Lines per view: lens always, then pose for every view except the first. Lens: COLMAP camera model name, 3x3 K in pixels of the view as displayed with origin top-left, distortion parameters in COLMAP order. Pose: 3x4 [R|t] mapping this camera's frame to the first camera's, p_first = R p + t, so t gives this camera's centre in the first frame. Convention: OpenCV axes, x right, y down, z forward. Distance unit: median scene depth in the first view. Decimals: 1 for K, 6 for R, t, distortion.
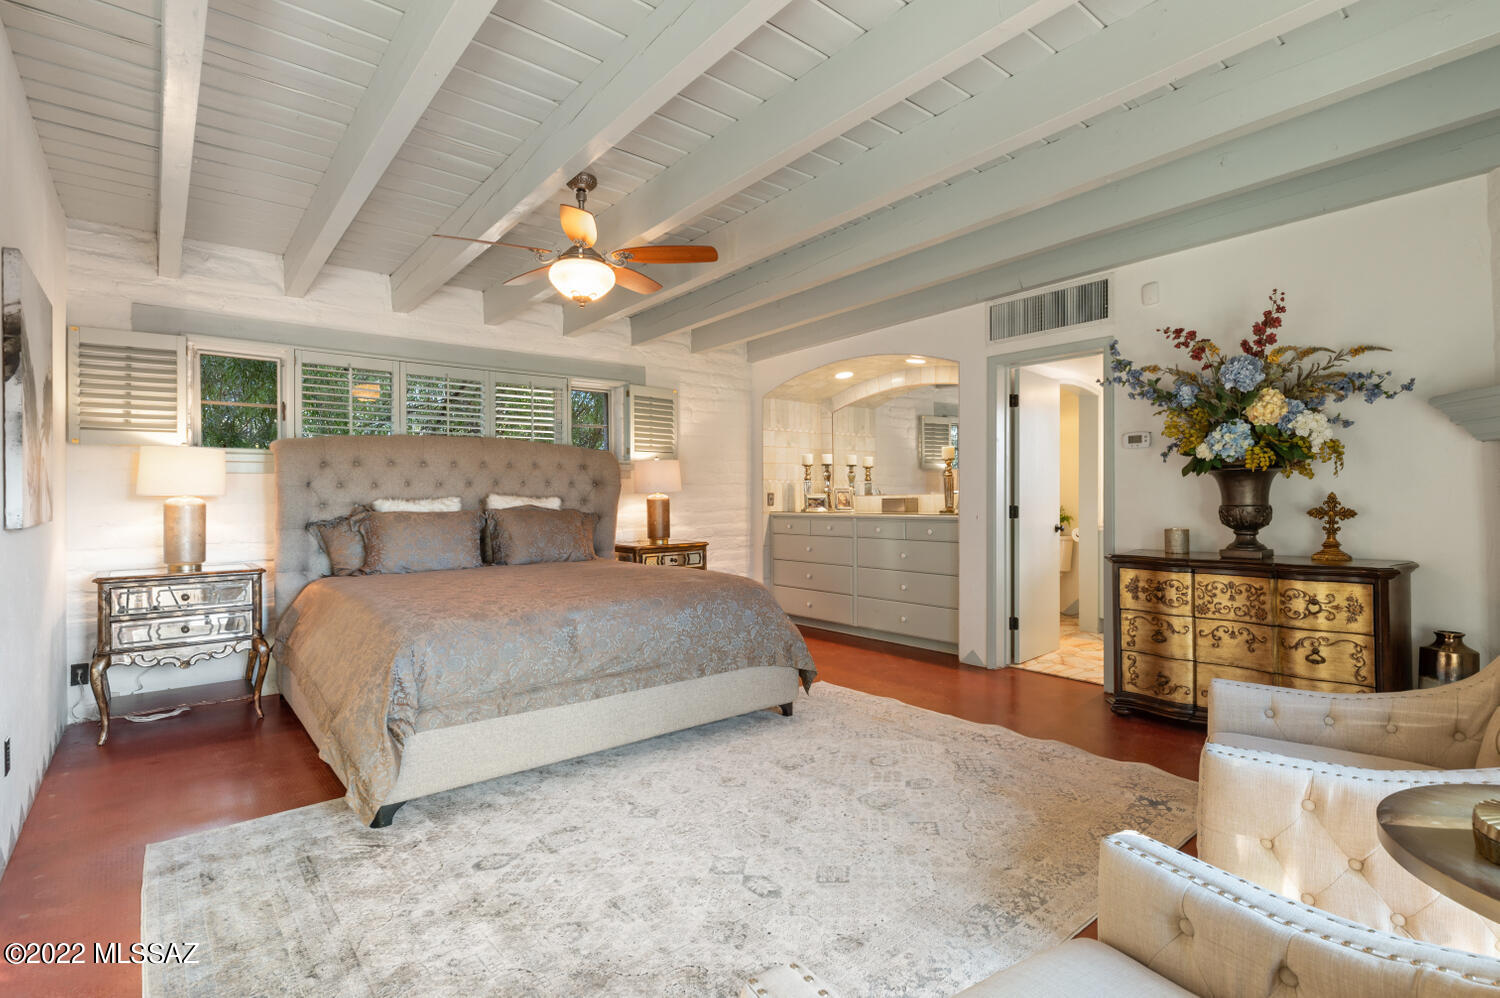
lens RADIAL K [[725.1, 0, 746.8], [0, 725.1, 500.6], [0, 0, 1]] dist [-0.001826, -0.000374]
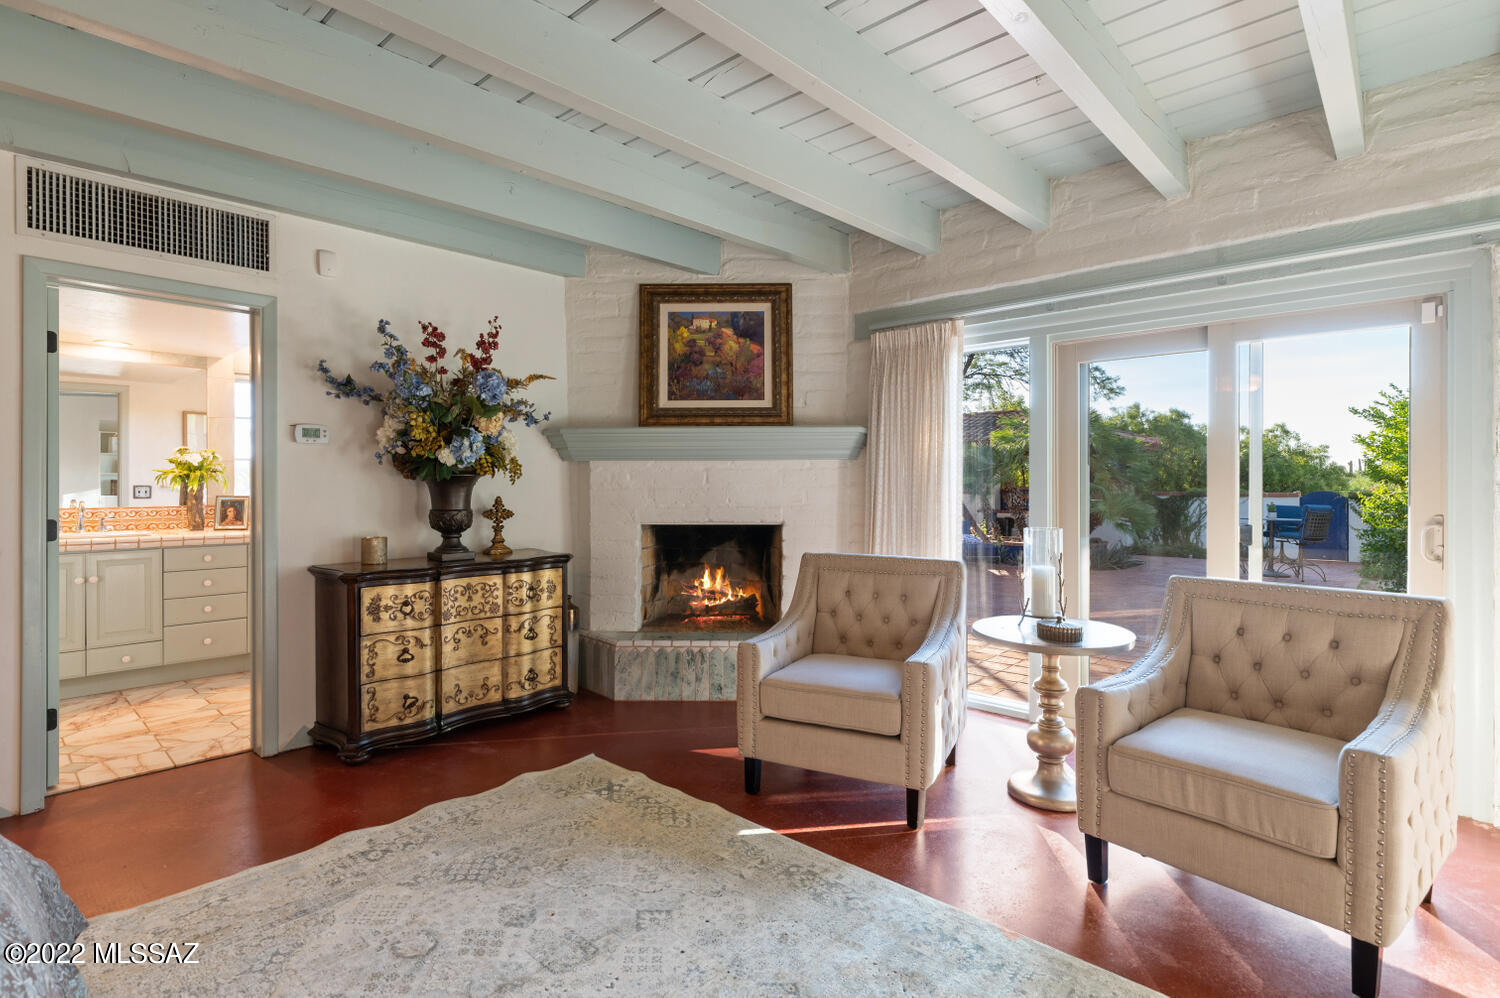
lens RADIAL K [[730.3, 0, 751.5], [0, 730.3, 484.6], [0, 0, 1]] dist [-0.002096, -0.000397]
pose [[-0.148787, 0.003643, 0.988863, -0.423282], [0.004271, 0.999986, -0.003042, -0.024671], [-0.988860, 0.003771, -0.148801, 0.733058]]
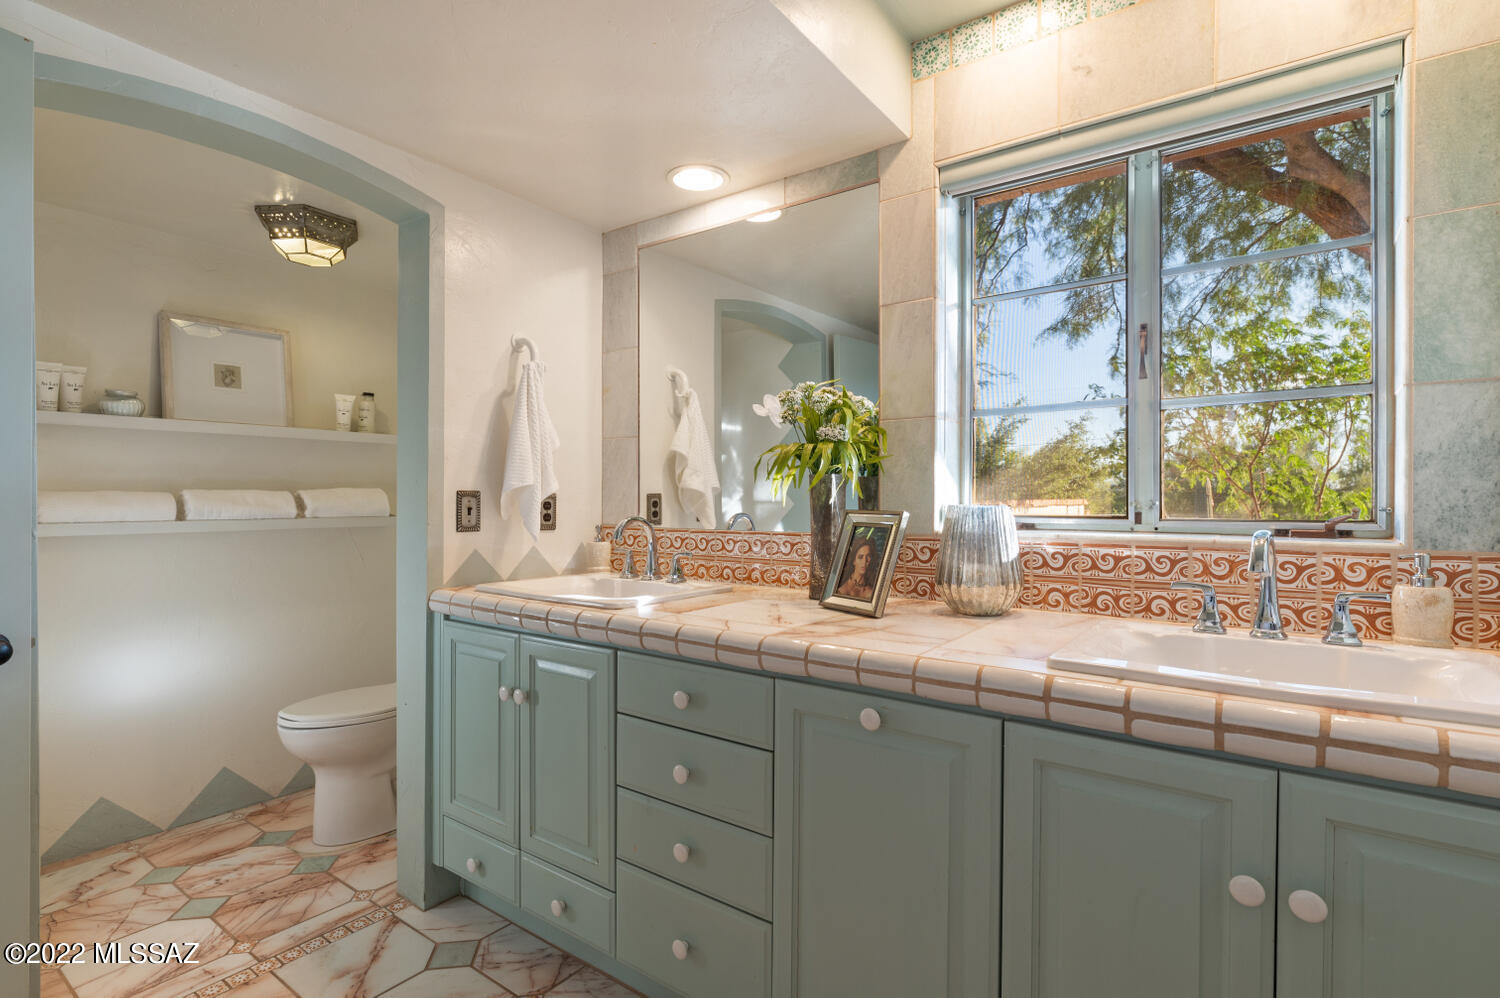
lens RADIAL K [[725.1, 0, 746.8], [0, 725.1, 500.6], [0, 0, 1]] dist [-0.001826, -0.000374]
pose [[0.965087, 0.002340, 0.261918, 0.925717], [-0.002088, 0.999997, -0.001240, -0.017869], [-0.261920, 0.000650, 0.965089, 1.074575]]
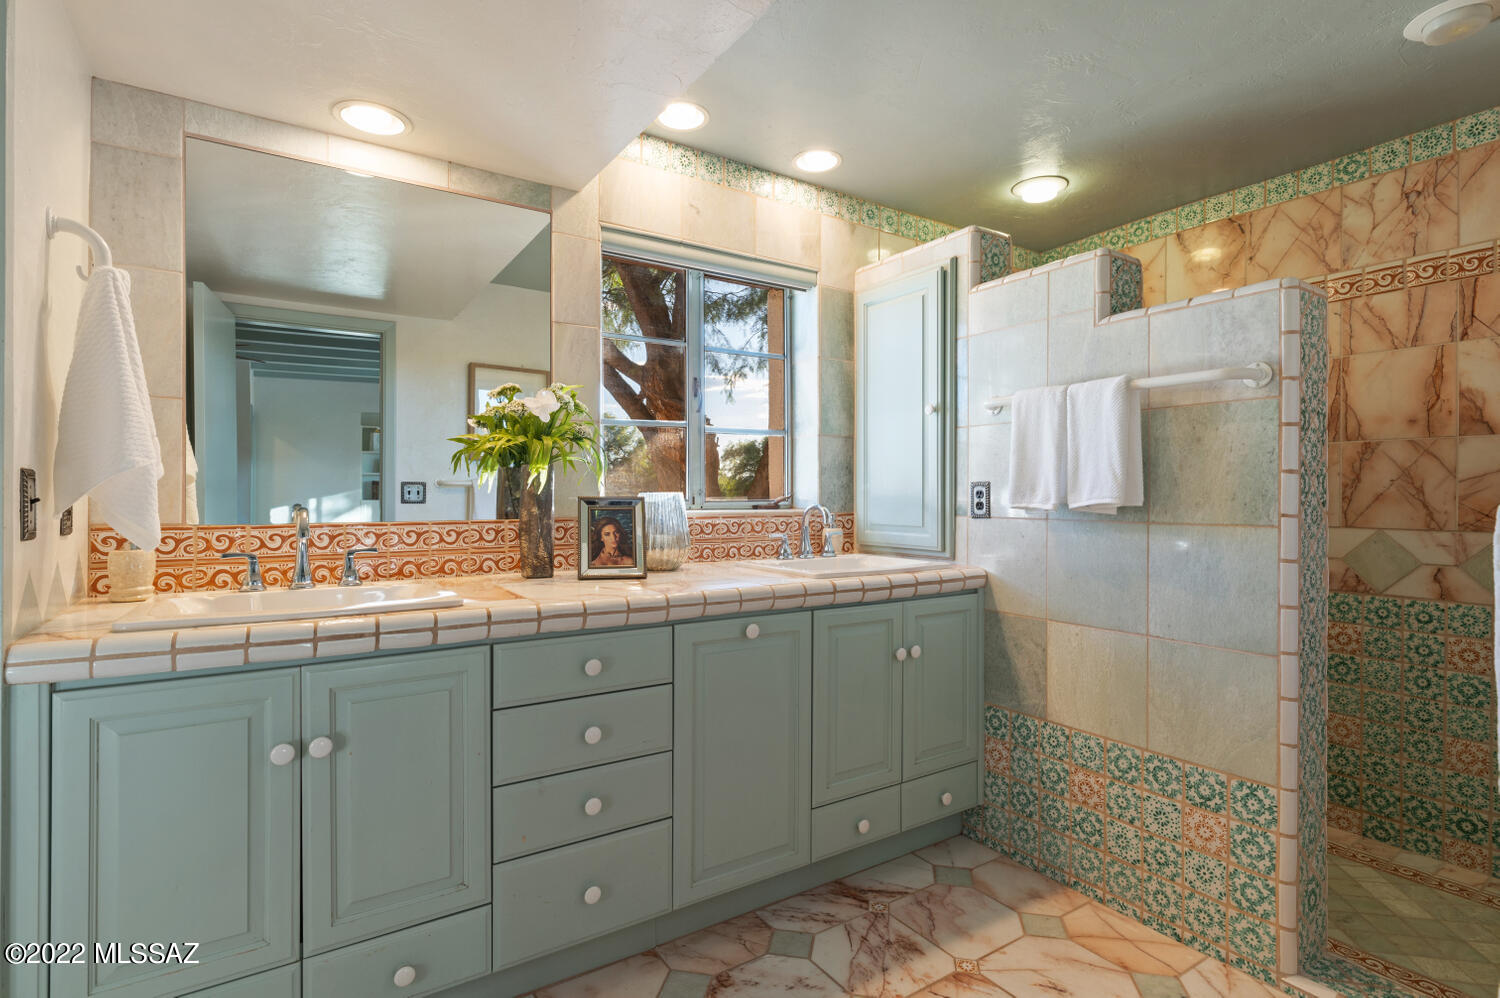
lens RADIAL K [[730.1, 0, 748.8], [0, 730.1, 491.3], [0, 0, 1]] dist [-0.000365, -0.000305]
pose [[0.096685, 0.005516, 0.995300, 0.540123], [0.002755, 0.999979, -0.005810, -0.012365], [-0.995311, 0.003304, 0.096668, 1.348444]]
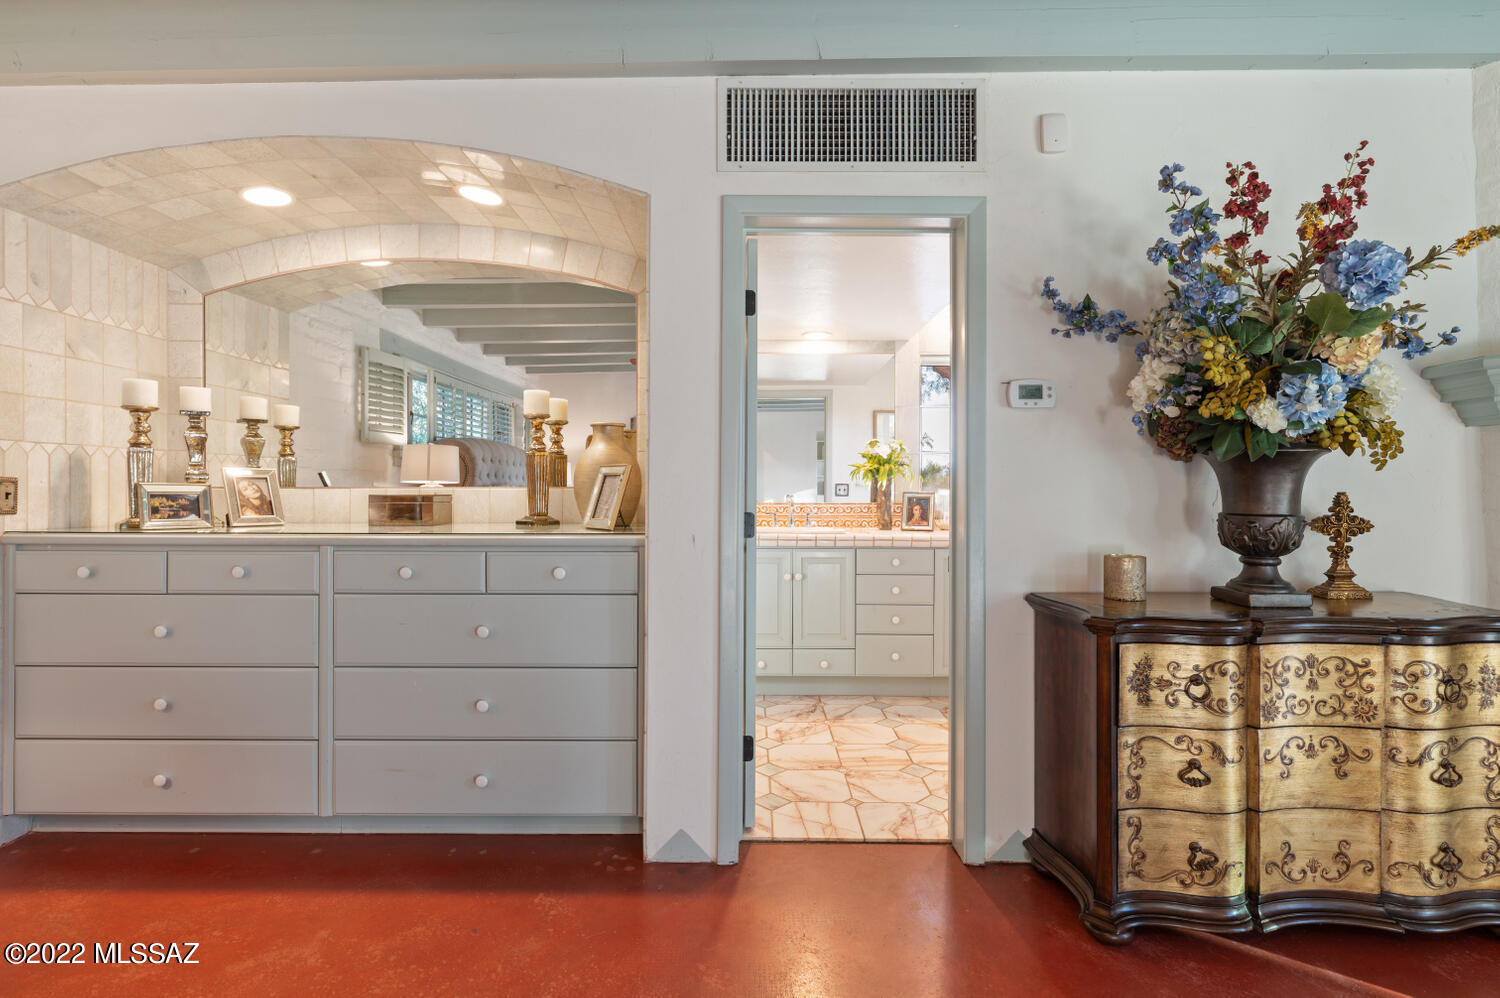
lens RADIAL K [[730.1, 0, 748.8], [0, 730.1, 491.3], [0, 0, 1]] dist [-0.000365, -0.000305]
pose [[0.628713, 0.004359, 0.777625, -0.029365], [-0.003586, 0.999990, -0.002706, -0.008834], [-0.777629, -0.001087, 0.628723, 0.957921]]
